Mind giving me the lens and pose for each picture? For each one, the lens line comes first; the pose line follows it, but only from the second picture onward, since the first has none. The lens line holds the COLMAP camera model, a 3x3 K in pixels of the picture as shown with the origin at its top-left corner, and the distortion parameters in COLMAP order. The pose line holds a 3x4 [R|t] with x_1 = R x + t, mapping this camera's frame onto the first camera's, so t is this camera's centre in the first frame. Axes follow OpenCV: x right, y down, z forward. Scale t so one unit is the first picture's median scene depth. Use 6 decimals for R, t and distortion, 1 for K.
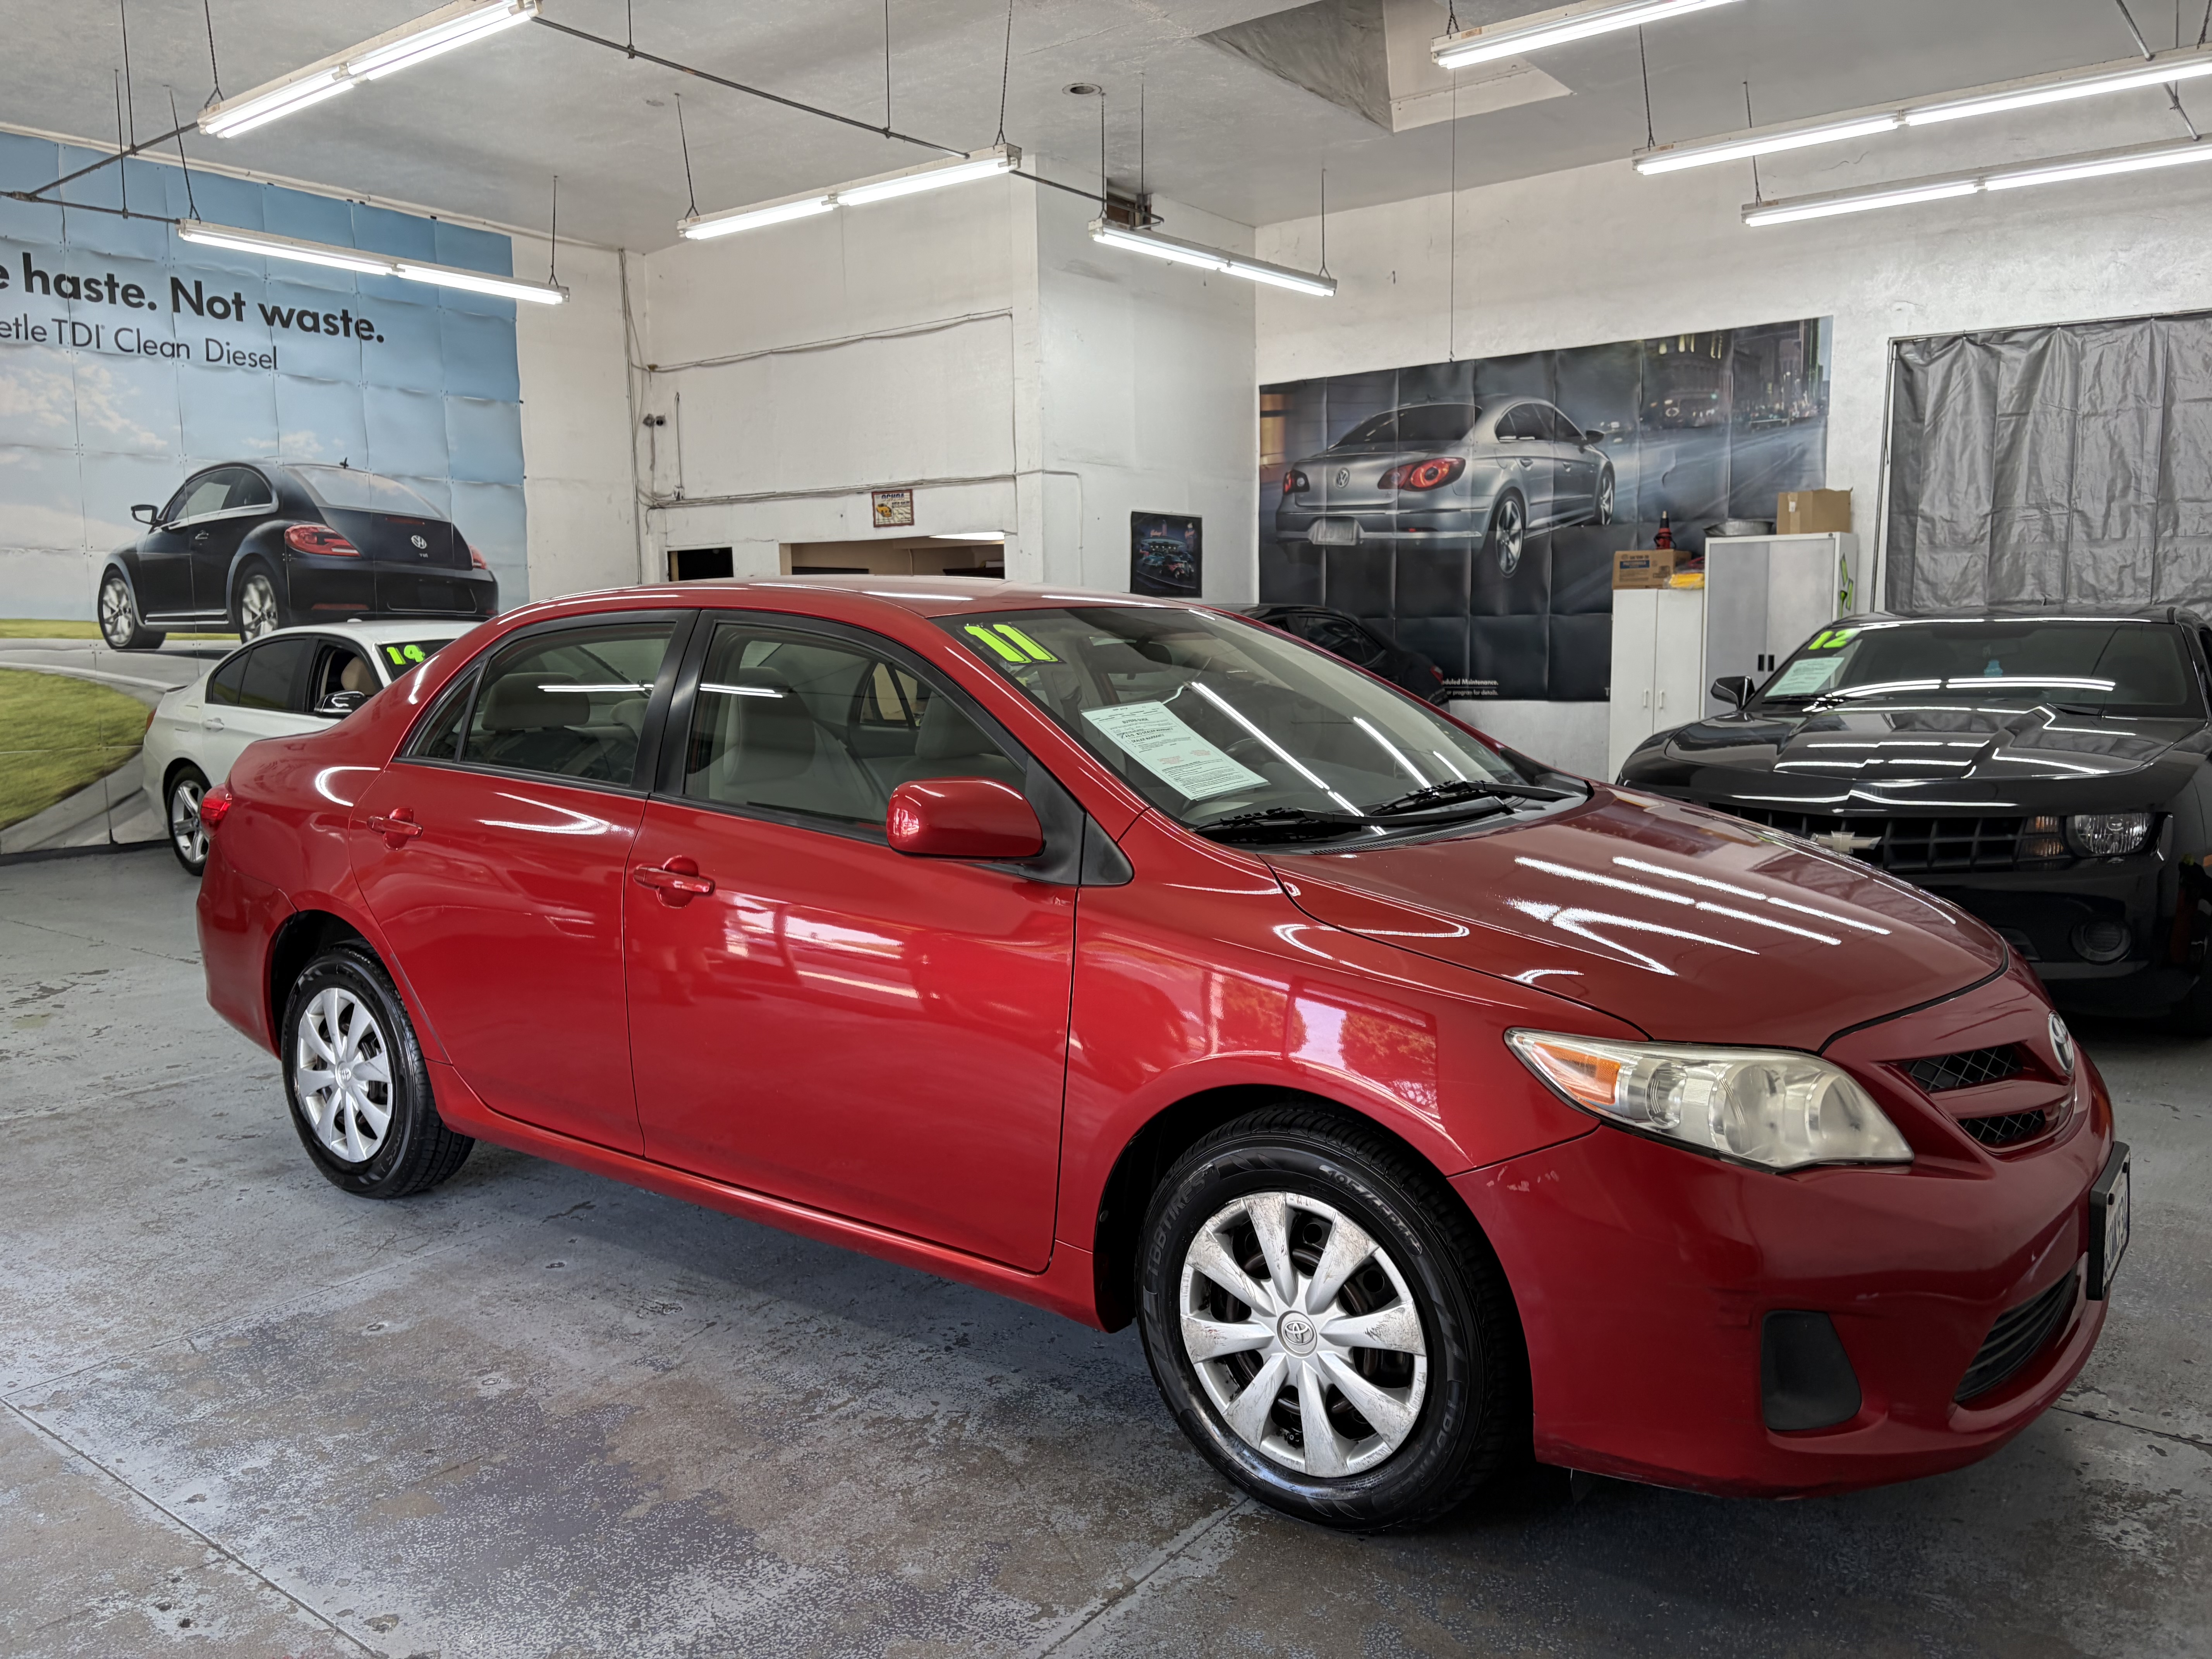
lens RADIAL K [[1690.8, 0, 1107.2], [0, 1690.8, 831.0], [0, 0, 1]] dist [0.036539, -0.028222]
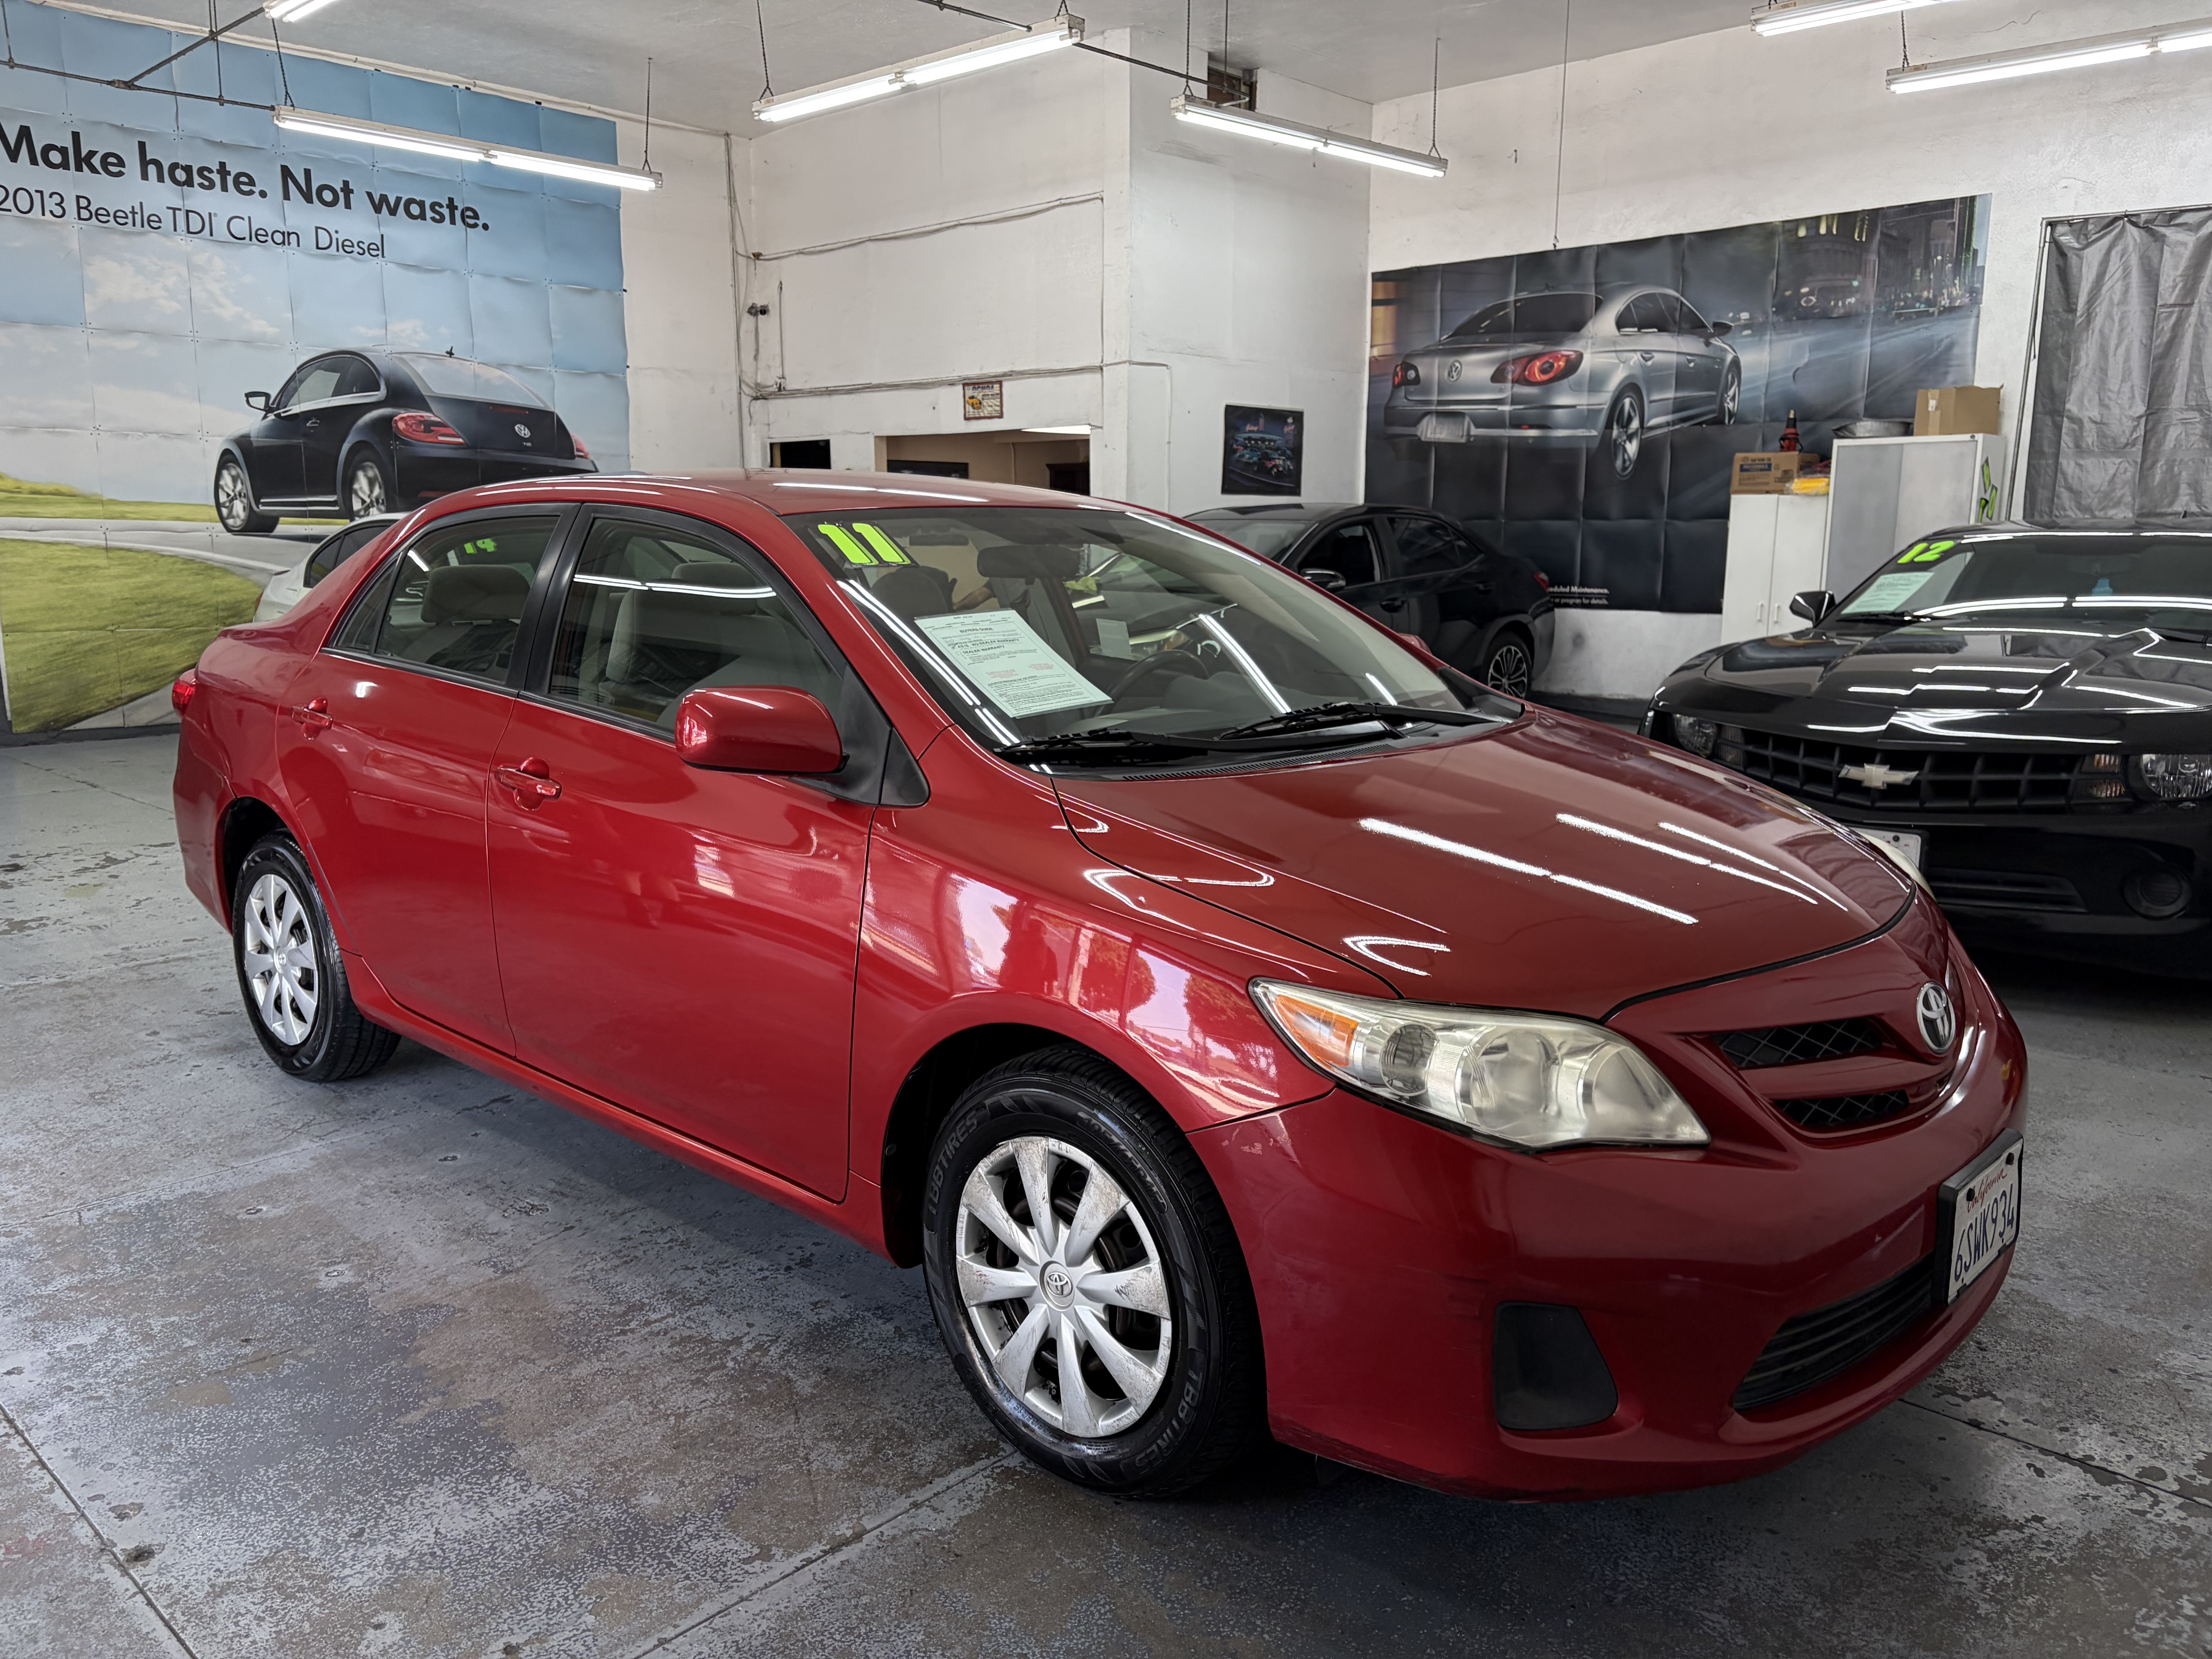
lens RADIAL K [[1690.8, 0, 1082.0], [0, 1690.8, 831.3], [0, 0, 1]] dist [0.036539, -0.028222]
pose [[0.993459, 0.035448, -0.108549, 0.065390], [-0.028908, 0.997704, 0.061240, -0.004563], [0.110471, -0.057702, 0.992203, 0.022944]]
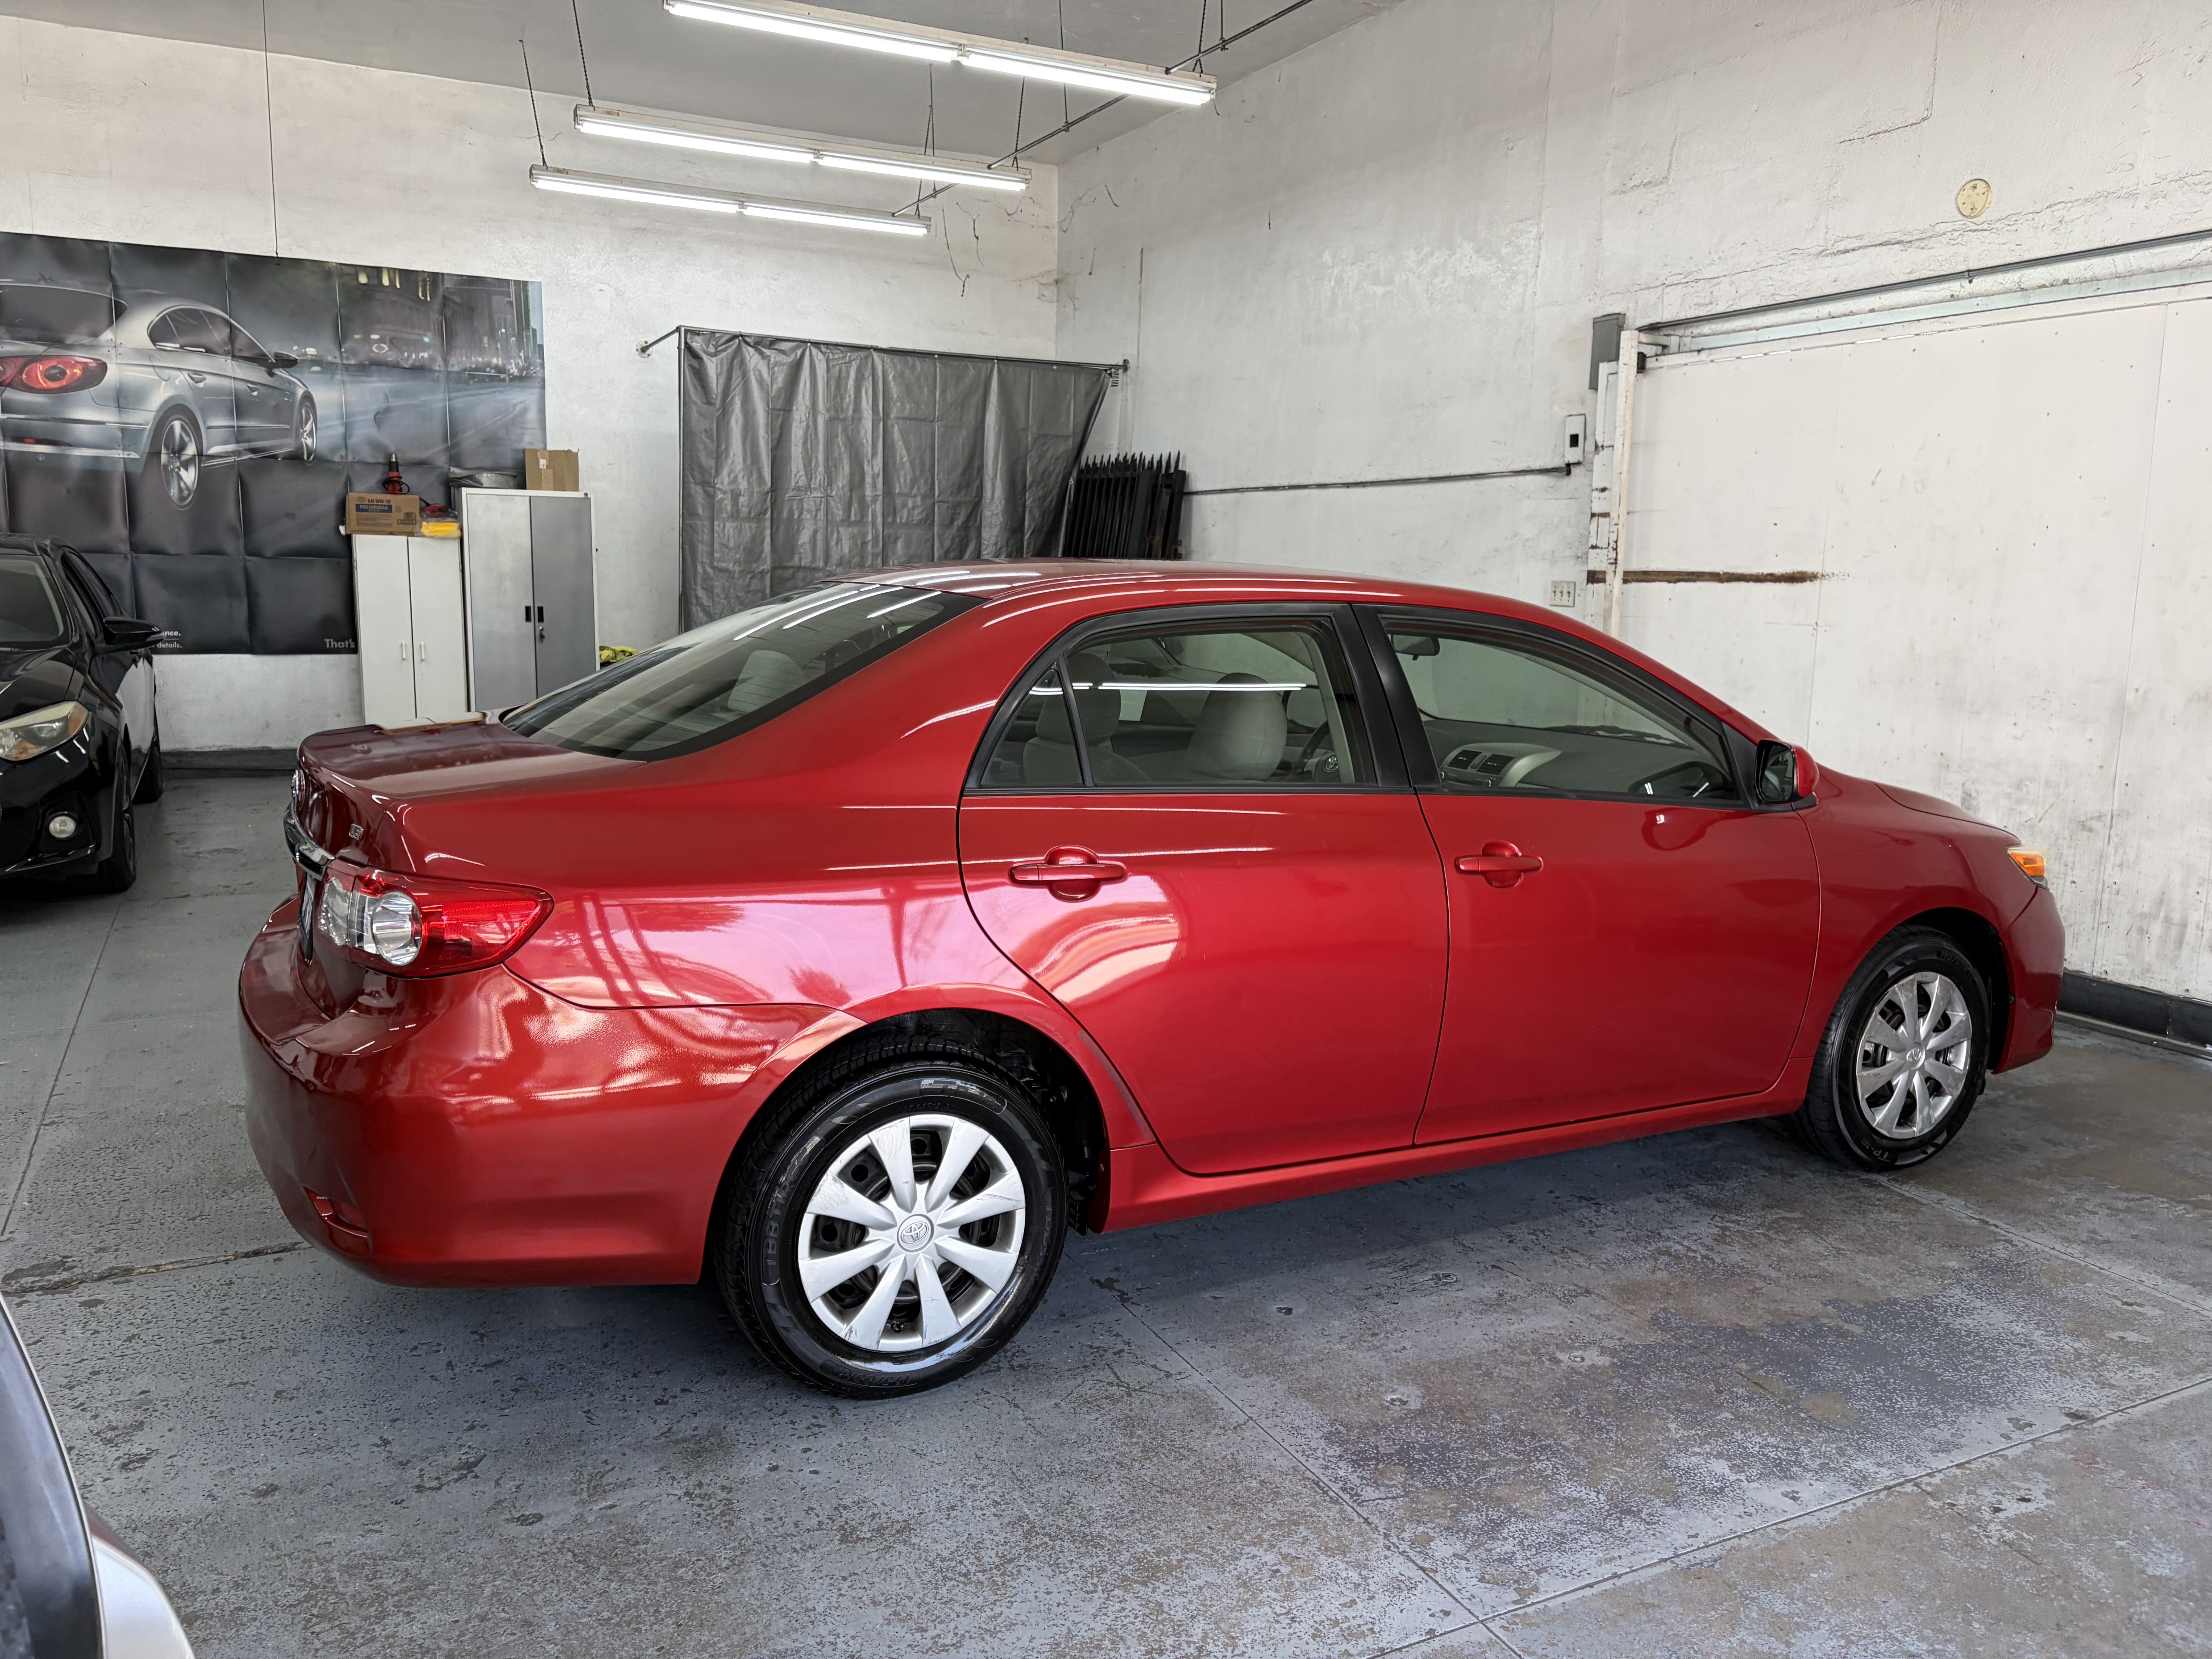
lens RADIAL K [[1690.8, 0, 1126.9], [0, 1690.8, 839.1], [0, 0, 1]] dist [0.036539, -0.028222]
pose [[0.417538, -0.121482, 0.900502, -0.503503], [0.080897, 0.992057, 0.096323, -0.041316], [-0.905051, 0.032629, 0.424049, 0.293456]]
